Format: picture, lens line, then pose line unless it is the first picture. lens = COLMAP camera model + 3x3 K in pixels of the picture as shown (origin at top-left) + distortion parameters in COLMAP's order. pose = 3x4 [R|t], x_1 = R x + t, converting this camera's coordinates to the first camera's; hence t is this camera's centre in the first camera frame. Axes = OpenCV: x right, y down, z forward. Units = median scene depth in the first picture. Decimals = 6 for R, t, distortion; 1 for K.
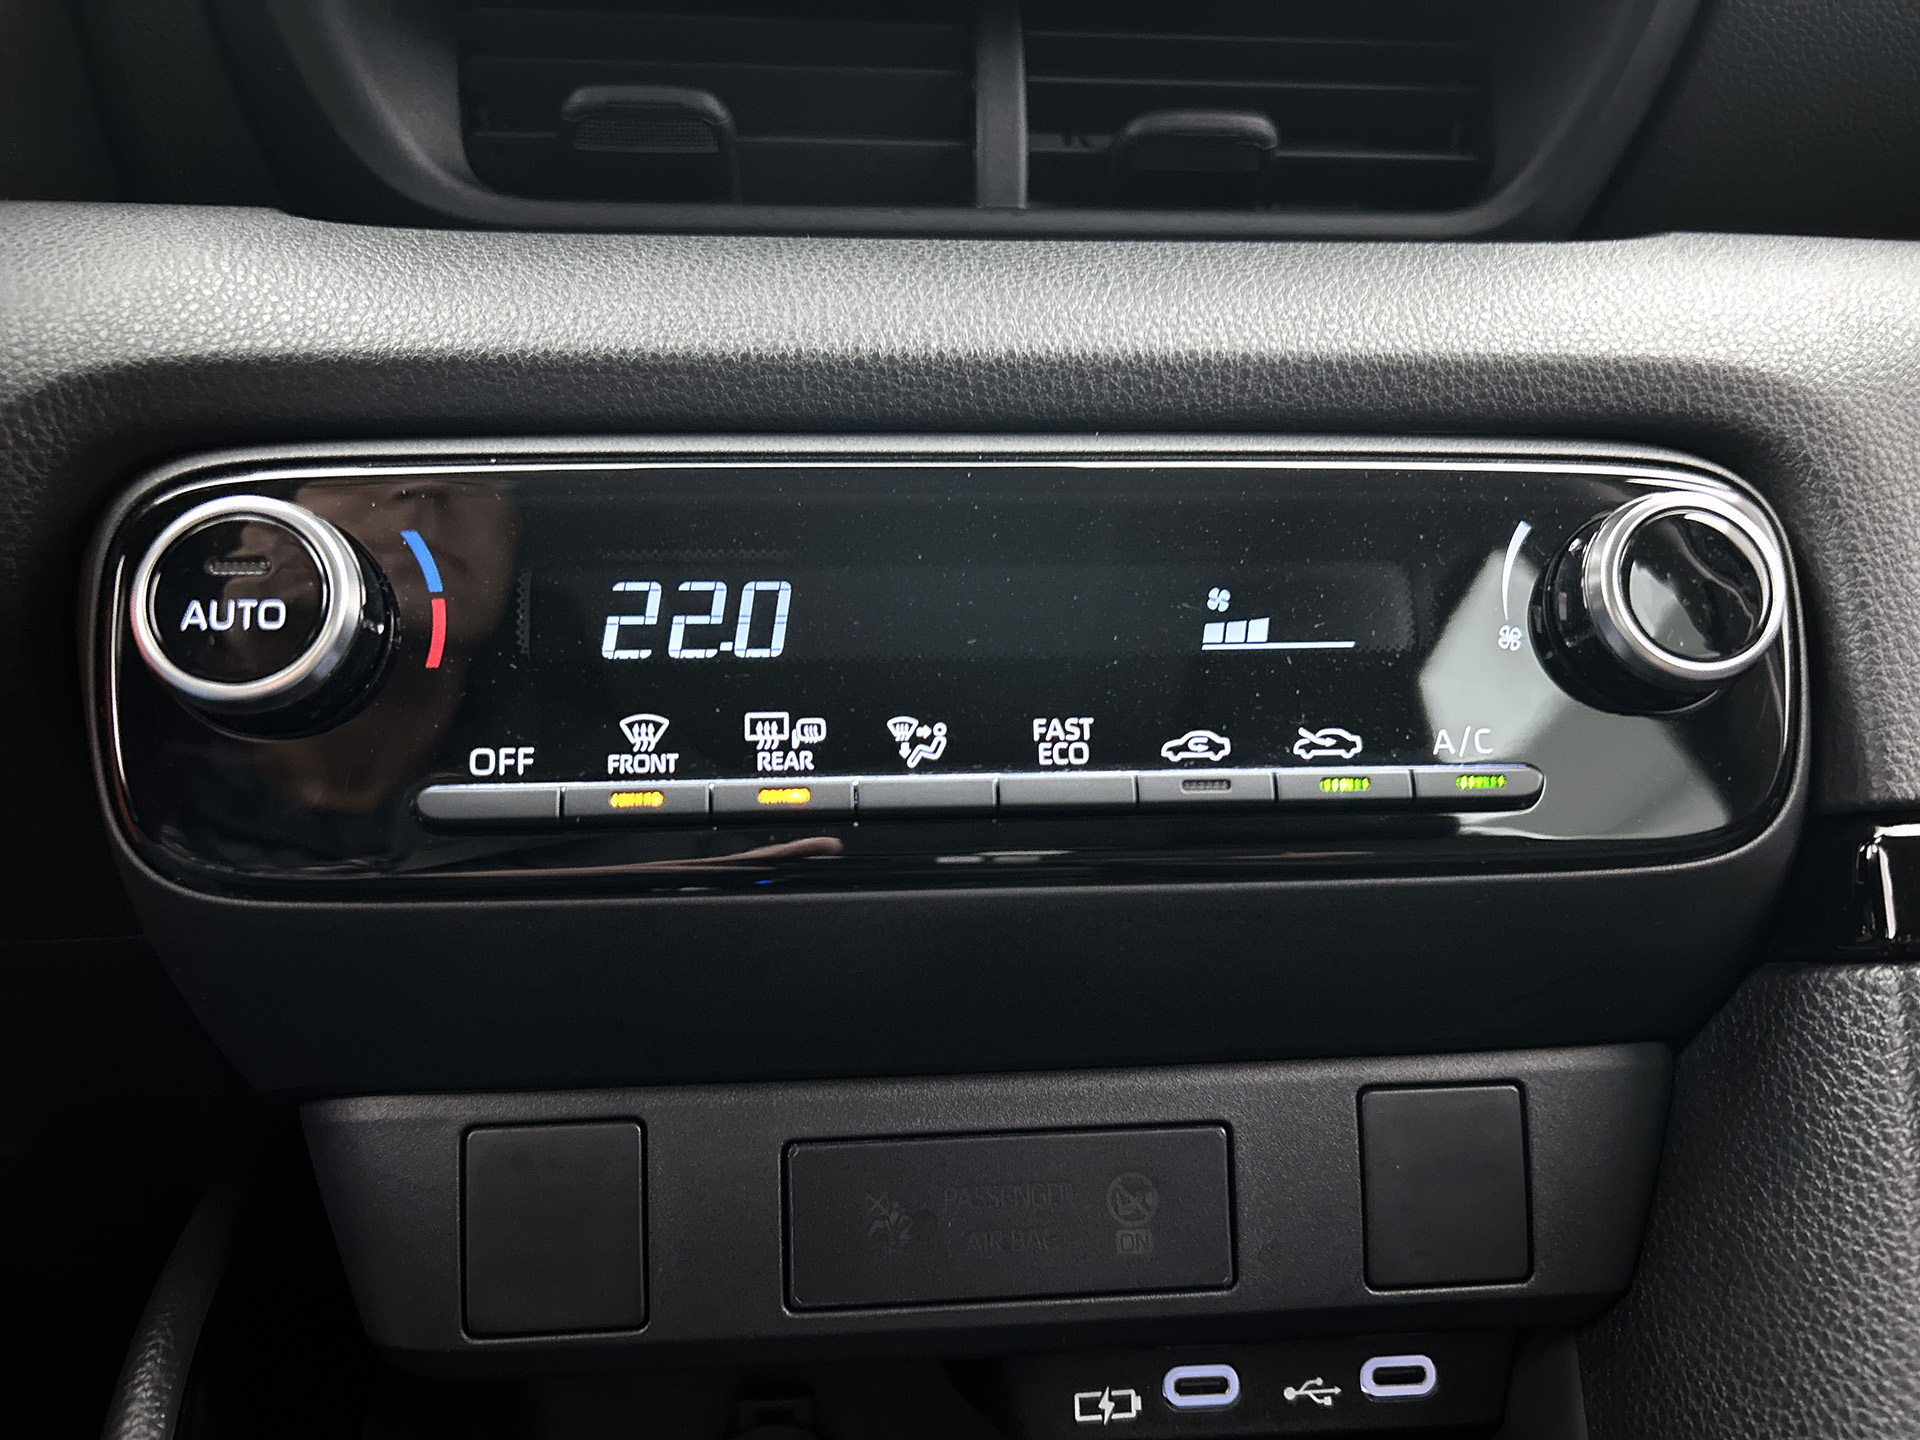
lens RADIAL K [[1470.3, 0, 965.1], [0, 1470.3, 739.2], [0, 0, 1]] dist [0.061078, -0.065836]
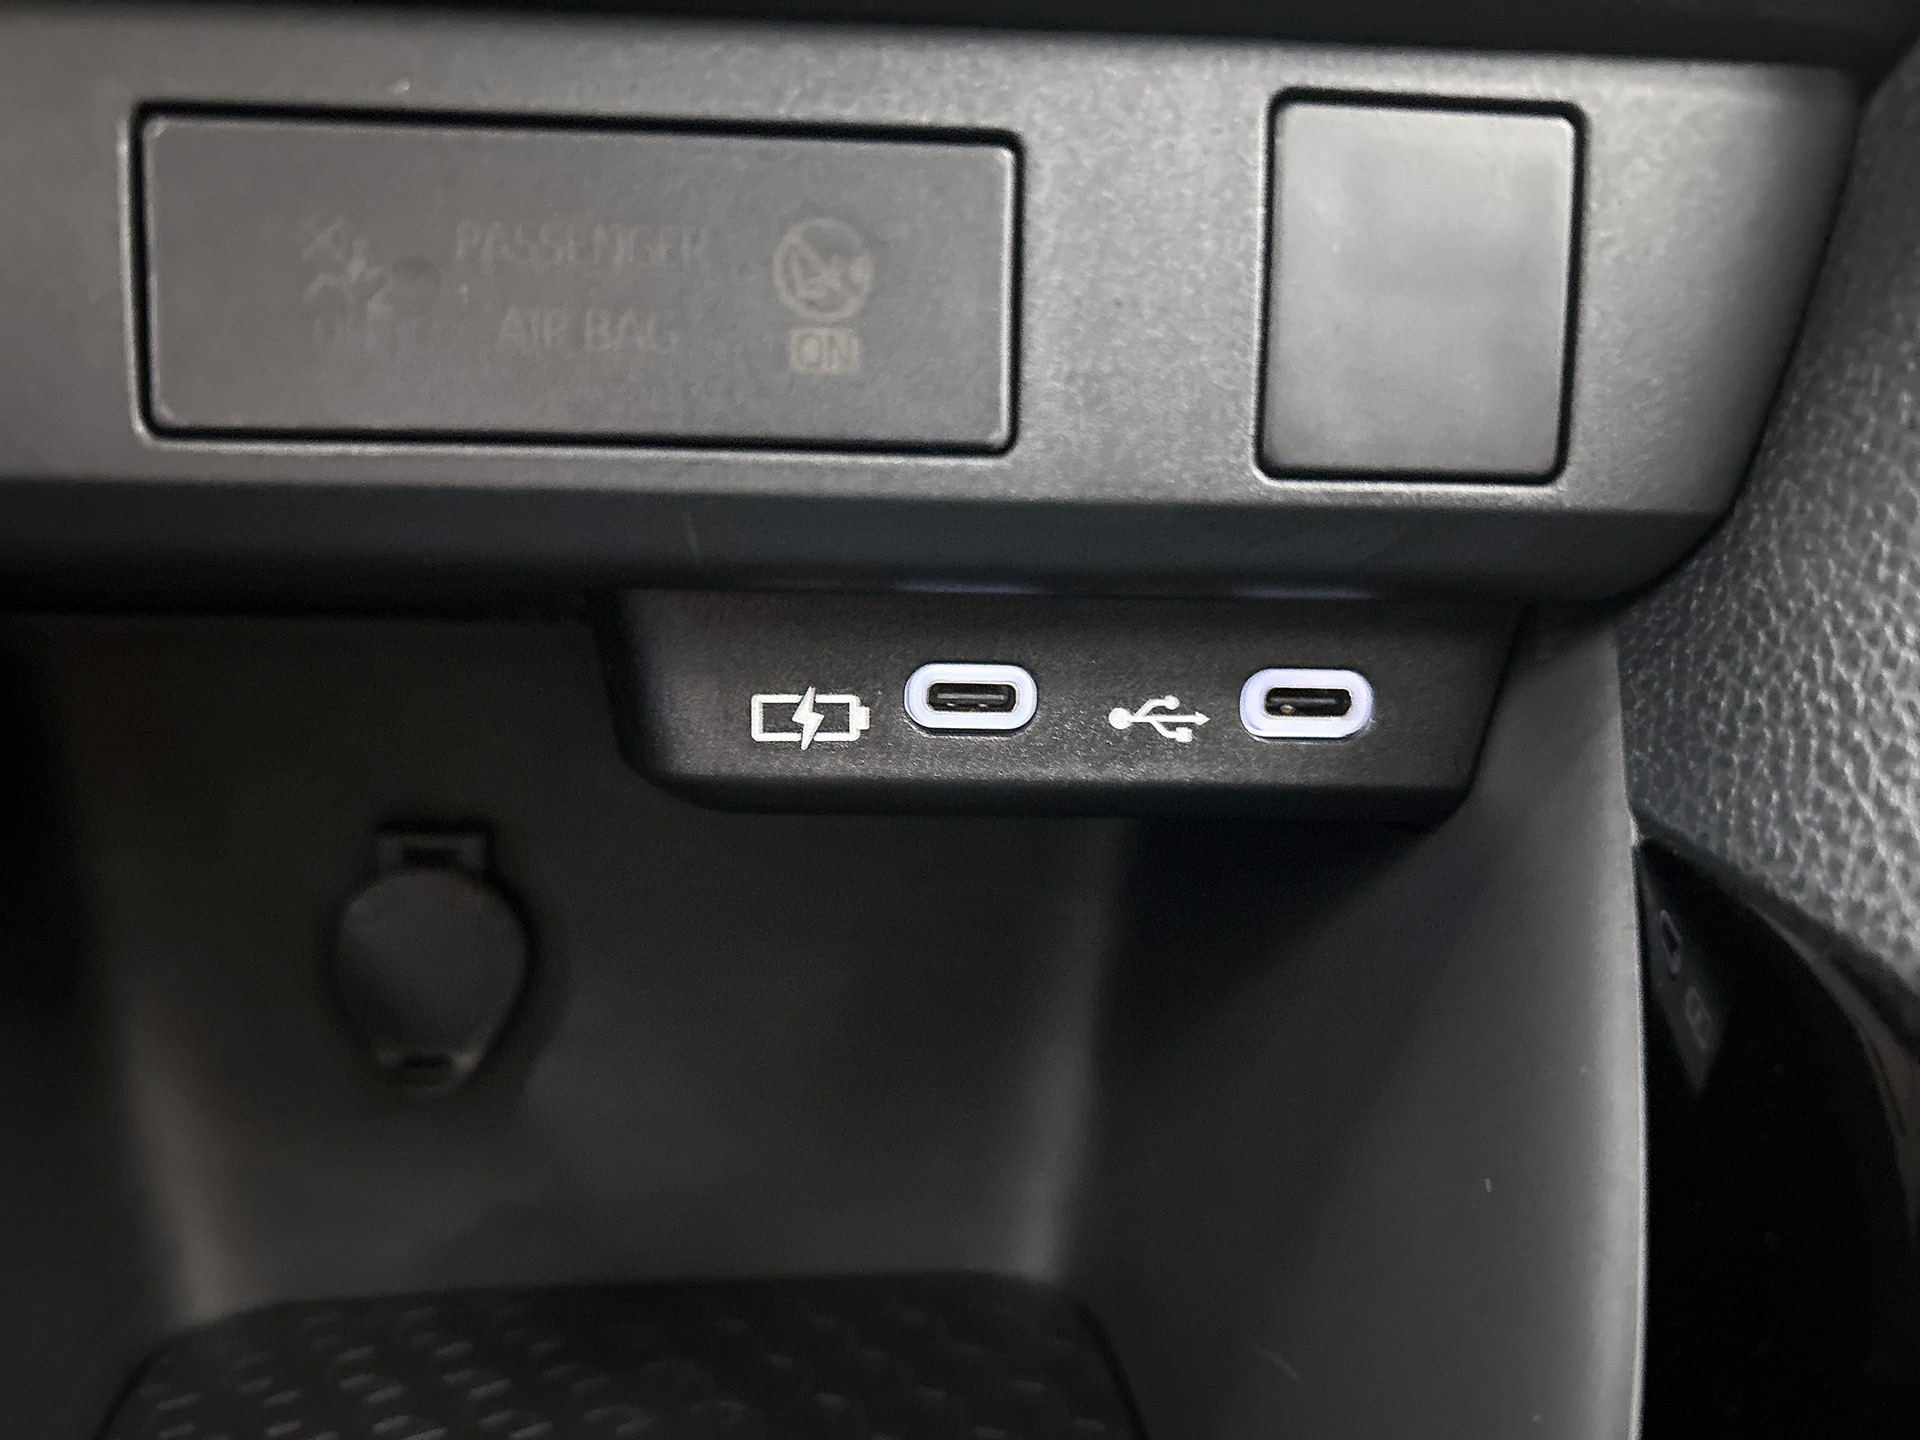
lens RADIAL K [[1470.3, 0, 967.6], [0, 1470.3, 702.6], [0, 0, 1]] dist [0.061078, -0.065836]
pose [[0.998916, 0.045599, 0.009400, 0.166199], [-0.046495, 0.987507, 0.150557, 0.381905], [-0.002417, -0.150830, 0.988557, 0.458732]]
